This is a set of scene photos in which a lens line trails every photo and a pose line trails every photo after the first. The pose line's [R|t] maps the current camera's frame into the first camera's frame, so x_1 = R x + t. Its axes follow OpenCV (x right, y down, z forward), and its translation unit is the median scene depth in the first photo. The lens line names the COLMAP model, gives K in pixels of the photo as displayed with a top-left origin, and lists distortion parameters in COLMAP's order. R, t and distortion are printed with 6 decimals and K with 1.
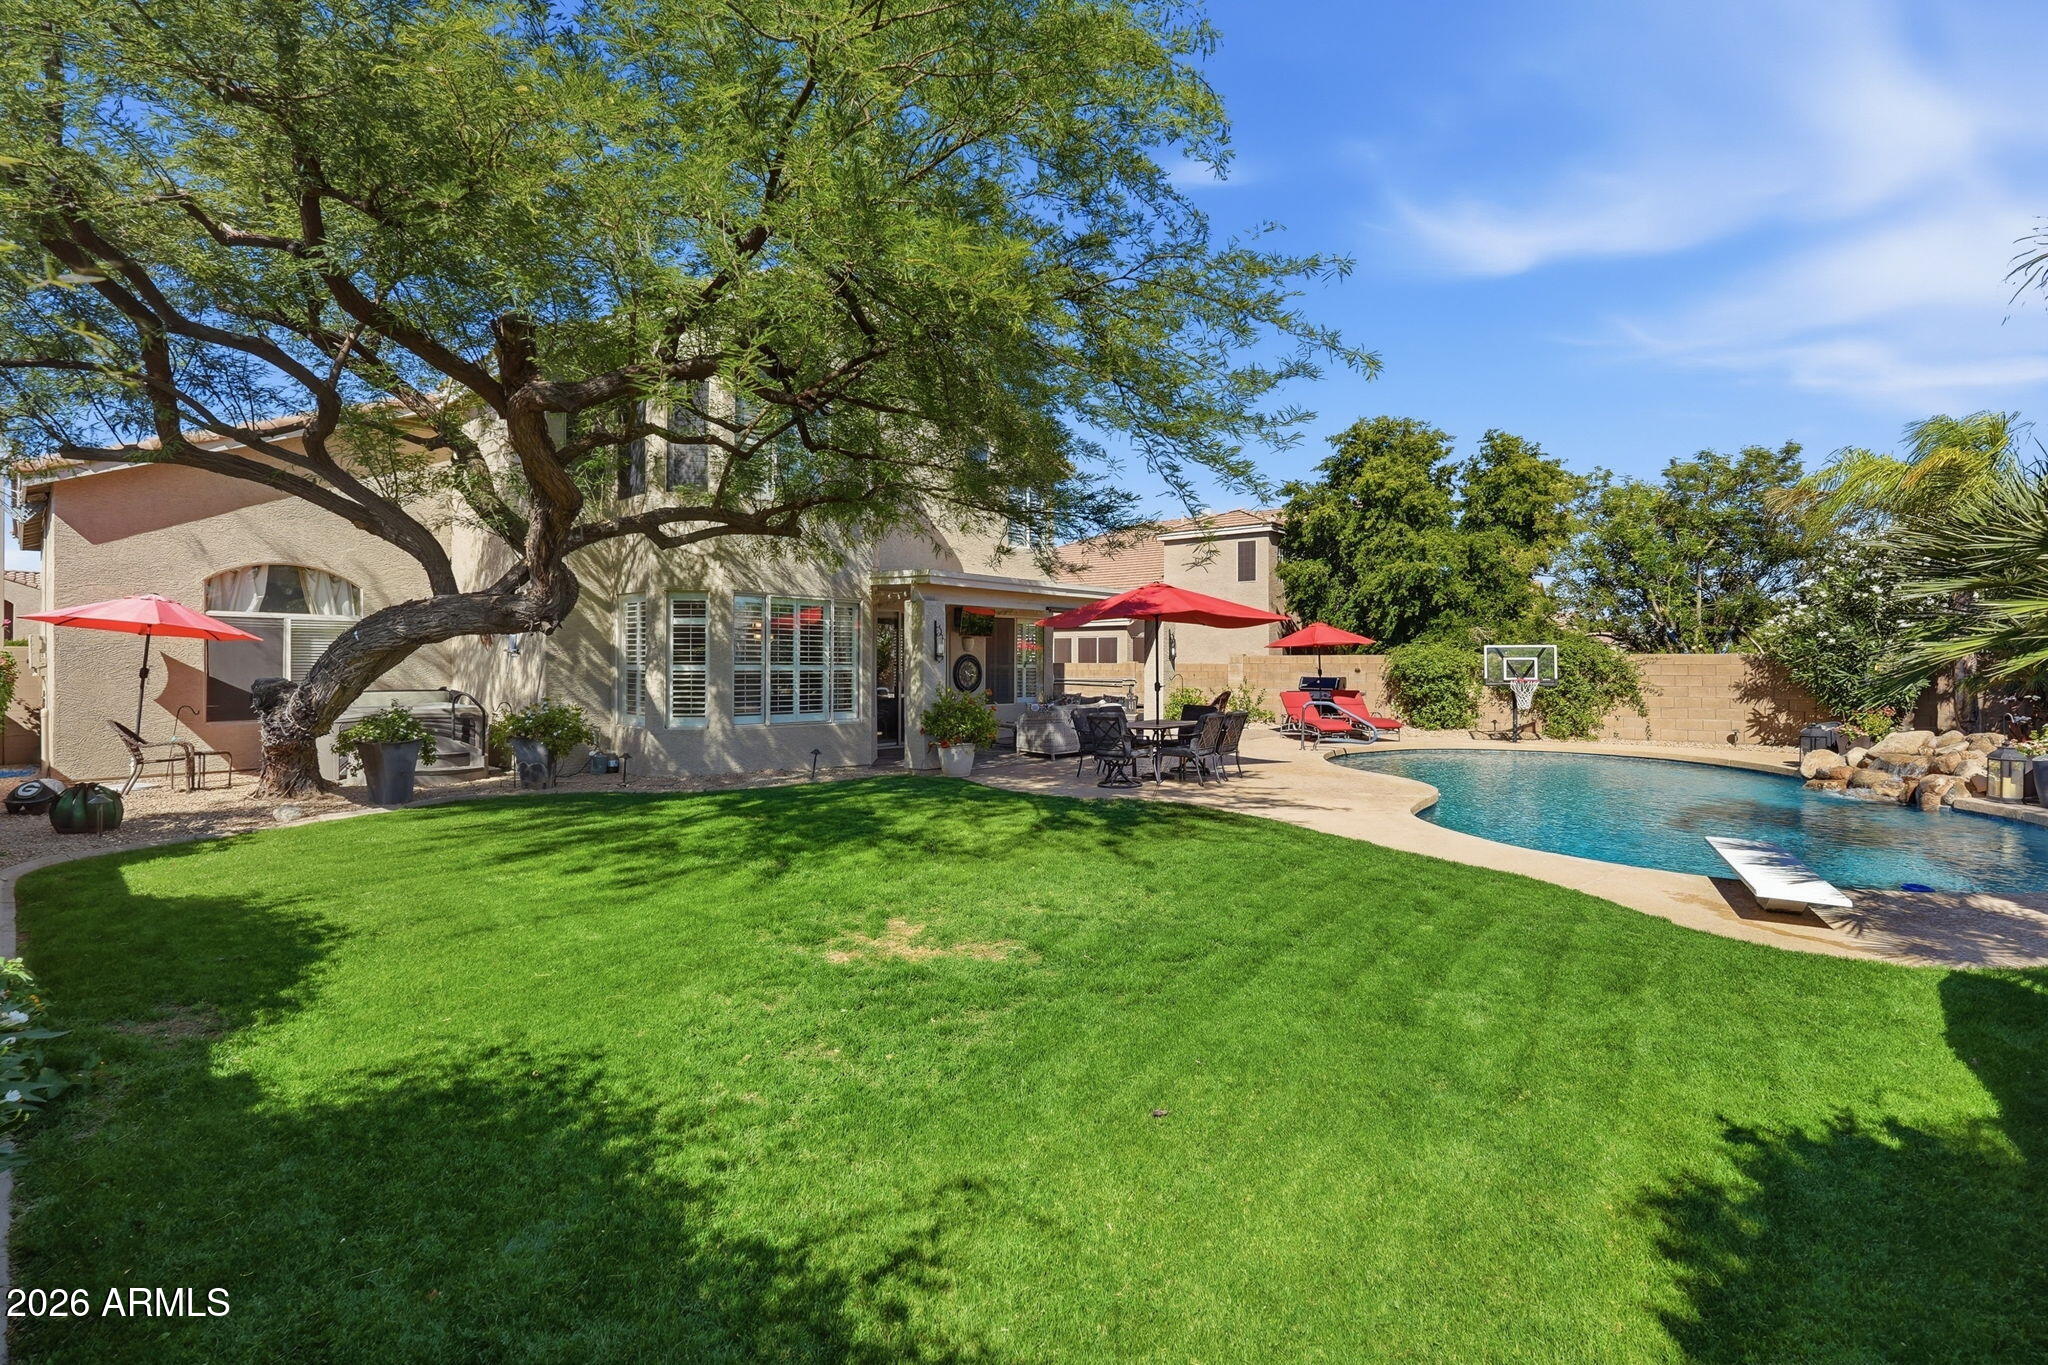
lens RADIAL K [[922.8, 0, 1022.7], [0, 922.8, 678.9], [0, 0, 1]] dist [-0.002495, 0.002944]
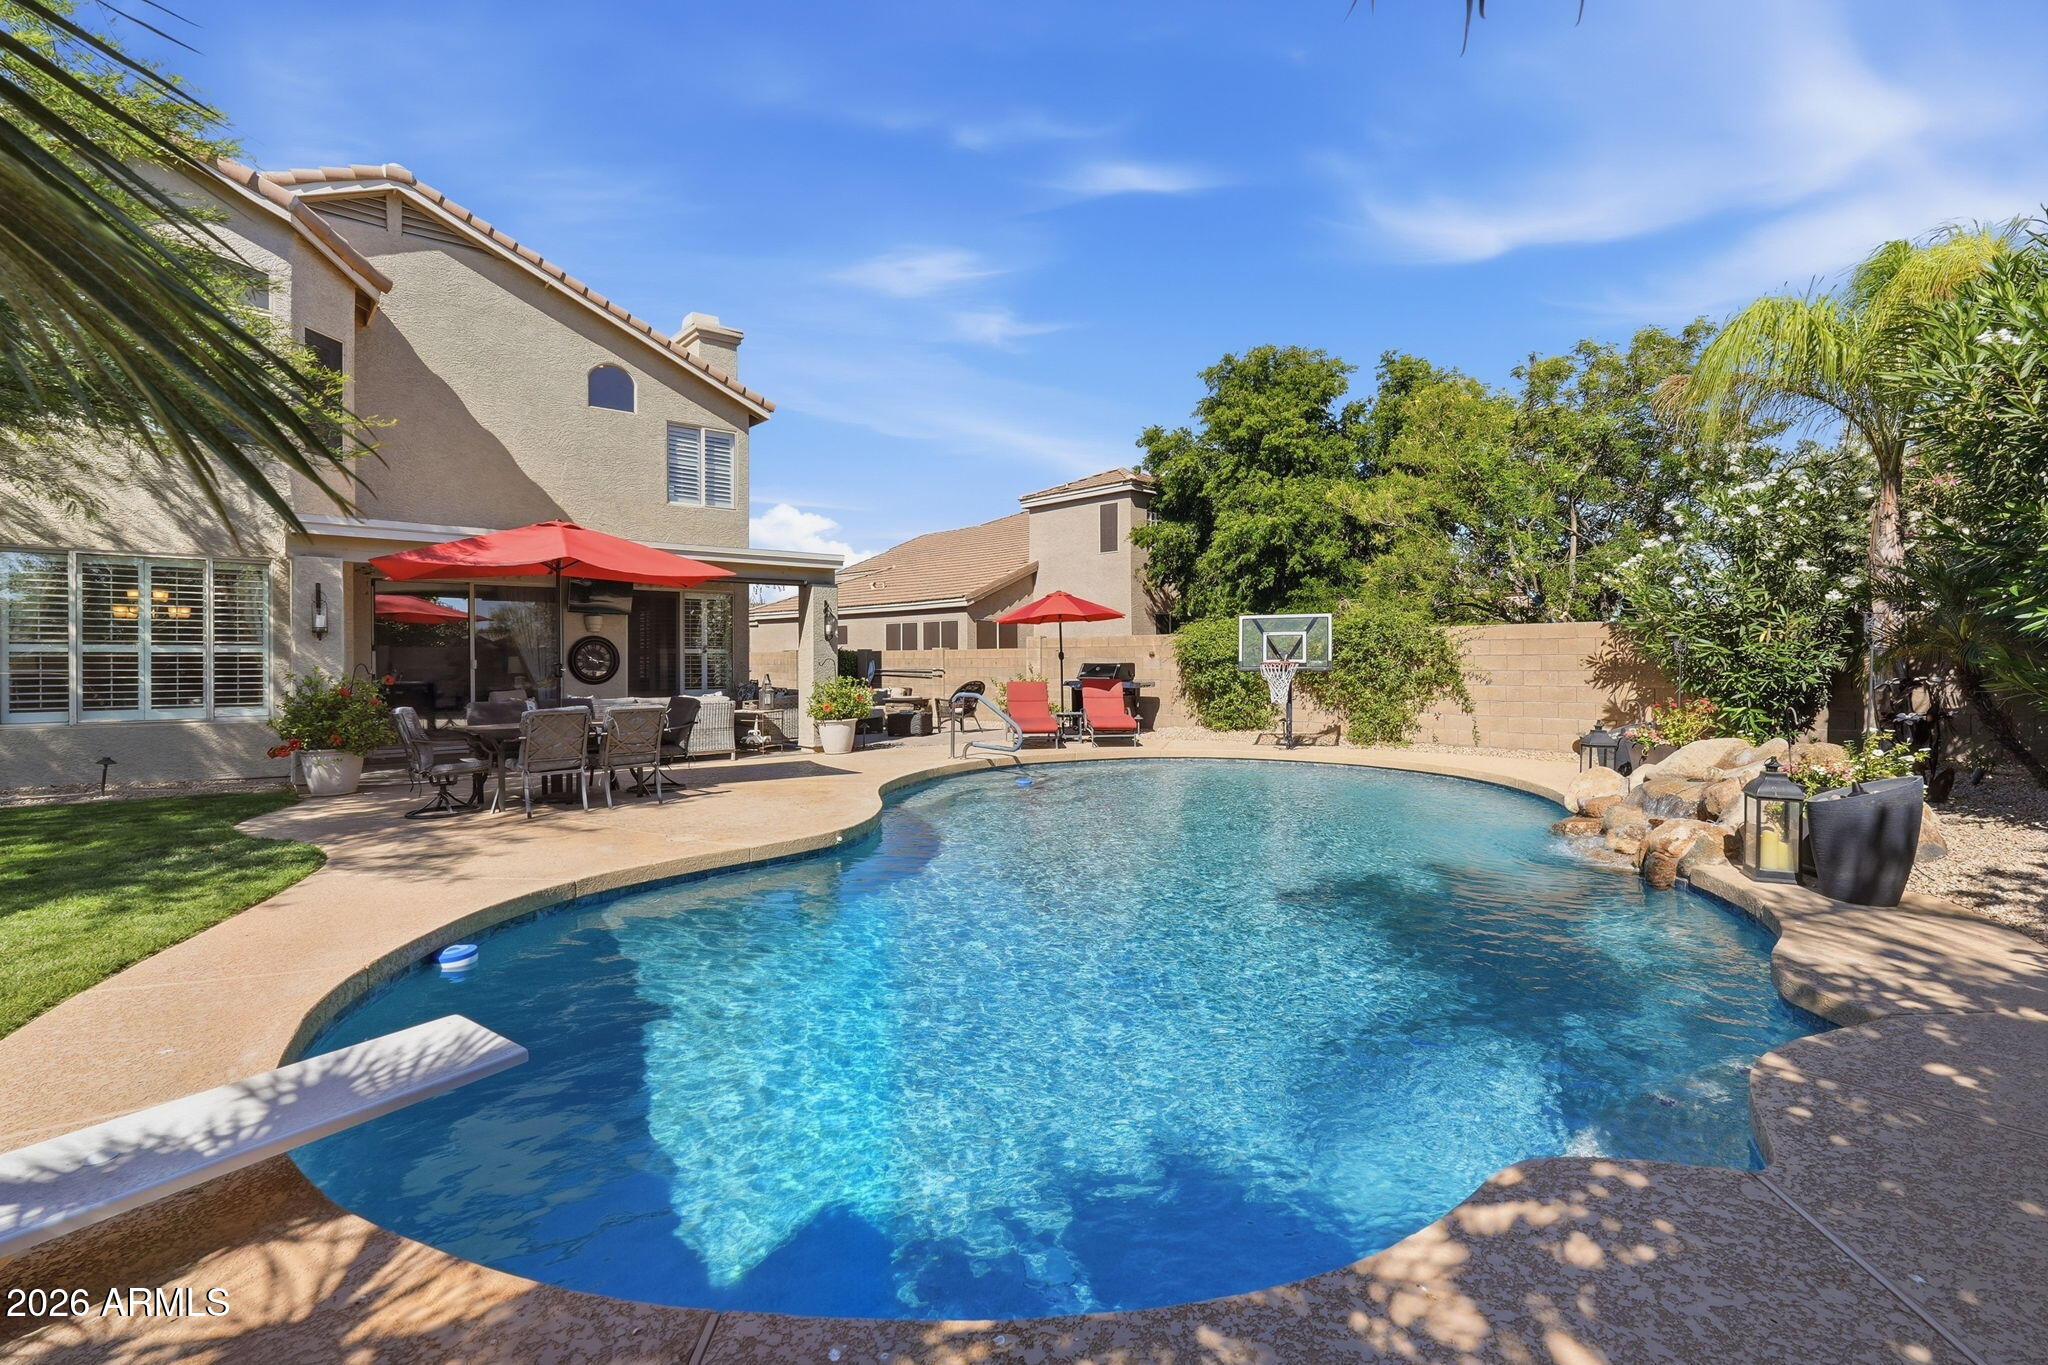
lens RADIAL K [[922.8, 0, 1024.2], [0, 922.8, 677.4], [0, 0, 1]] dist [-0.002495, 0.002944]
pose [[0.993022, -0.003671, -0.117873, 0.394793], [0.003852, 0.999992, 0.001312, 0.010049], [0.117867, -0.001757, 0.993028, 0.241731]]
